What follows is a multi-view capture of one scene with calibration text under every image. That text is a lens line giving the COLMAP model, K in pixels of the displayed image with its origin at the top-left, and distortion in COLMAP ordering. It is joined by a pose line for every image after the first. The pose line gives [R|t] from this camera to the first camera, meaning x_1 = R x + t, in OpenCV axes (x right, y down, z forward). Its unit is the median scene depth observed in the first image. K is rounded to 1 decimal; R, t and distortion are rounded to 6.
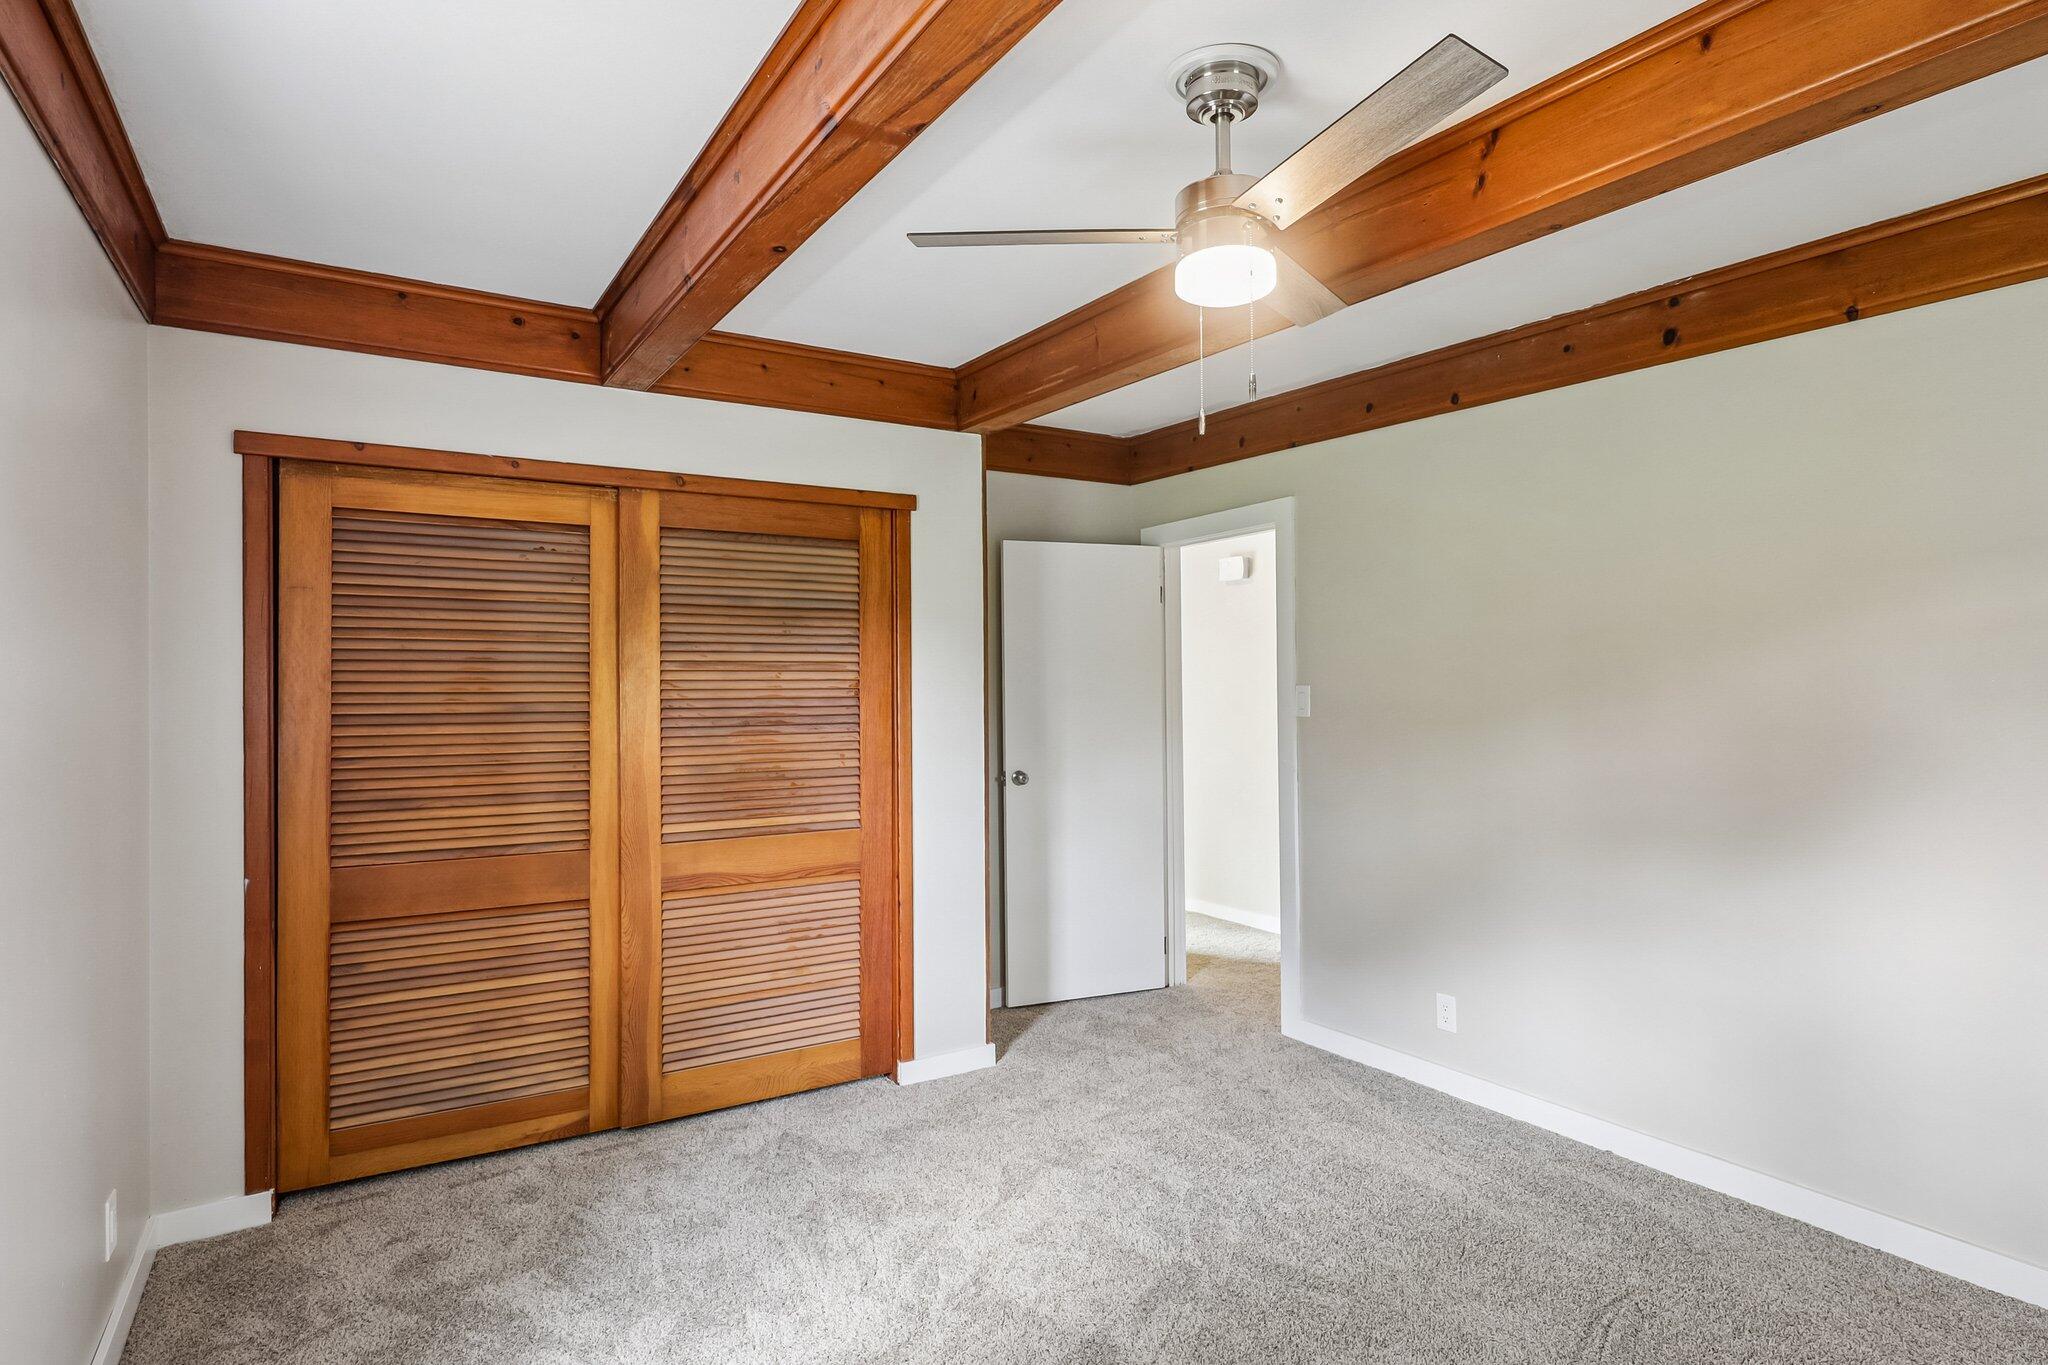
lens RADIAL K [[1111.8, 0, 1031.9], [0, 1111.8, 672.5], [0, 0, 1]] dist [-0.002491, -0.001387]
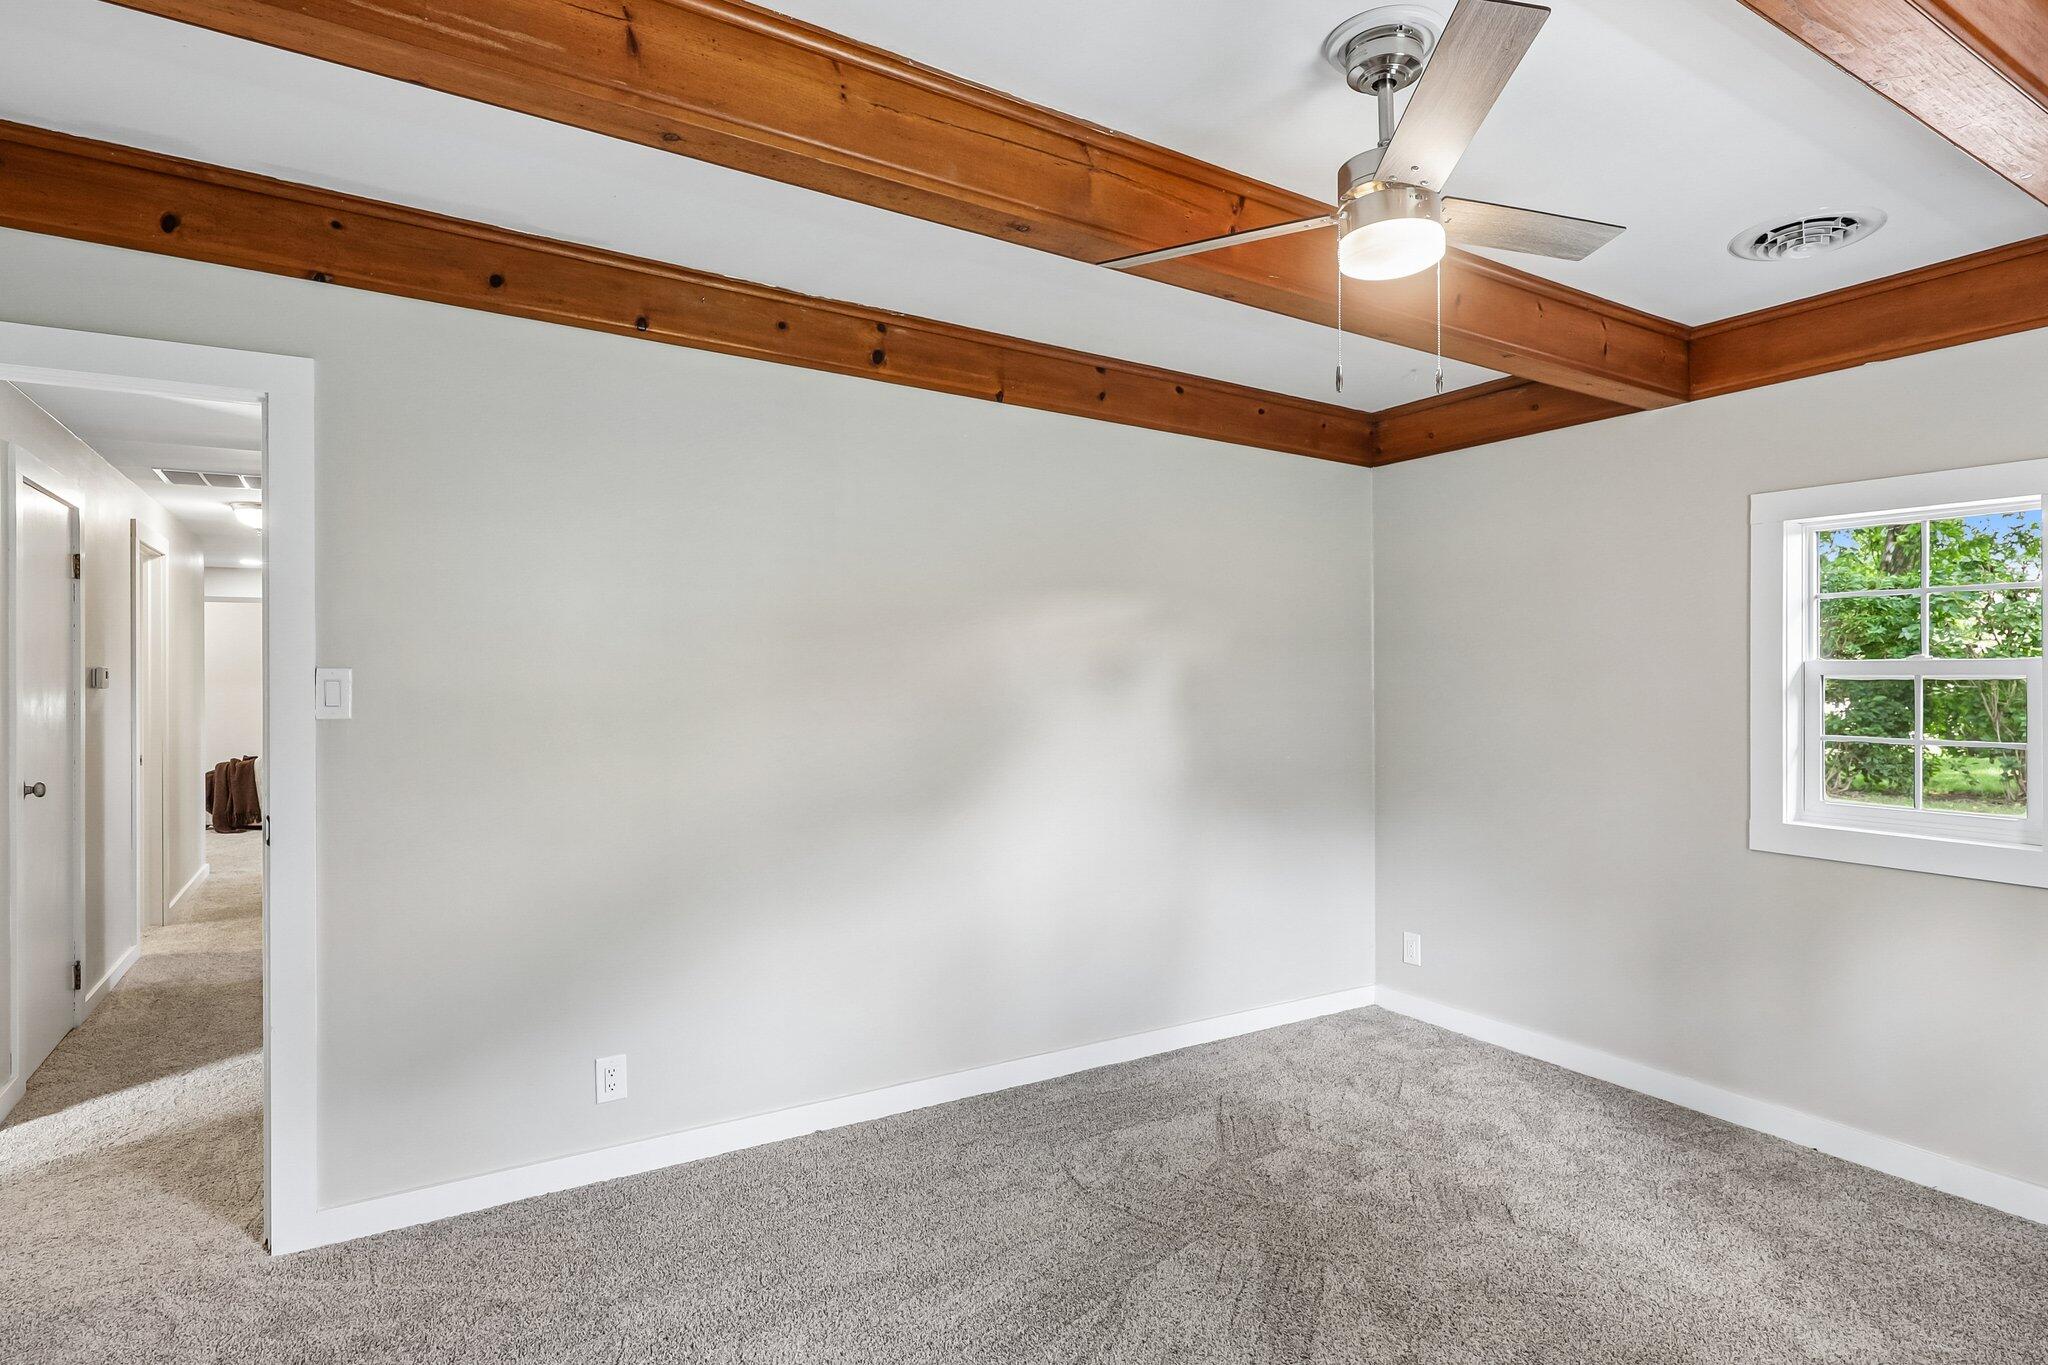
lens RADIAL K [[1086.4, 0, 1025.0], [0, 1086.4, 669.0], [0, 0, 1]] dist [-0.002676, 0.001228]
pose [[0.008901, 0.013929, 0.999863, -0.483536], [-0.016018, 0.999777, -0.013785, 0.018919], [-0.999832, -0.015893, 0.009122, 0.813667]]
